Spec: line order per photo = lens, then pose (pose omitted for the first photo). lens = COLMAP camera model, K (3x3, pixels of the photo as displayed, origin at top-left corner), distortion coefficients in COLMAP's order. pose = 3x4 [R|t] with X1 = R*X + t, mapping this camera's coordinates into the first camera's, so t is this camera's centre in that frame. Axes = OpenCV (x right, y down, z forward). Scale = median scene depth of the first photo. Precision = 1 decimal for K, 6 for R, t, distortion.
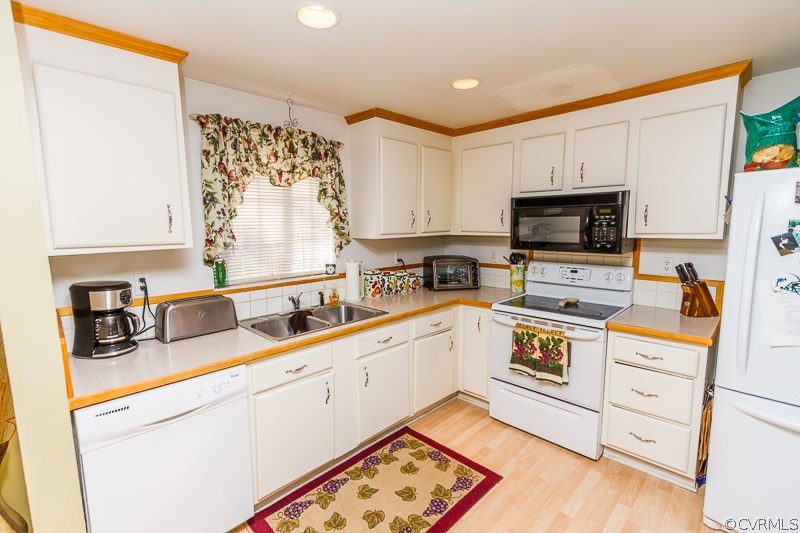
lens RADIAL K [[364.6, 0, 404.8], [0, 364.6, 268.2], [0, 0, 1]] dist [-0.000948, 0.000177]
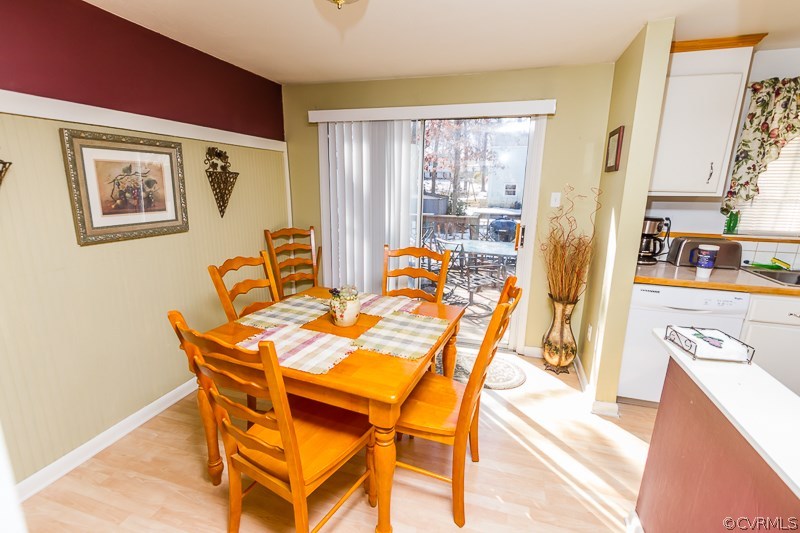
lens RADIAL K [[364.6, 0, 403.2], [0, 364.6, 270.4], [0, 0, 1]] dist [-0.000948, 0.000177]
pose [[0.442241, 0.220811, -0.869290, 0.080823], [-0.120715, 0.975056, 0.186264, 0.080834], [0.888735, 0.022562, 0.457865, -0.498469]]
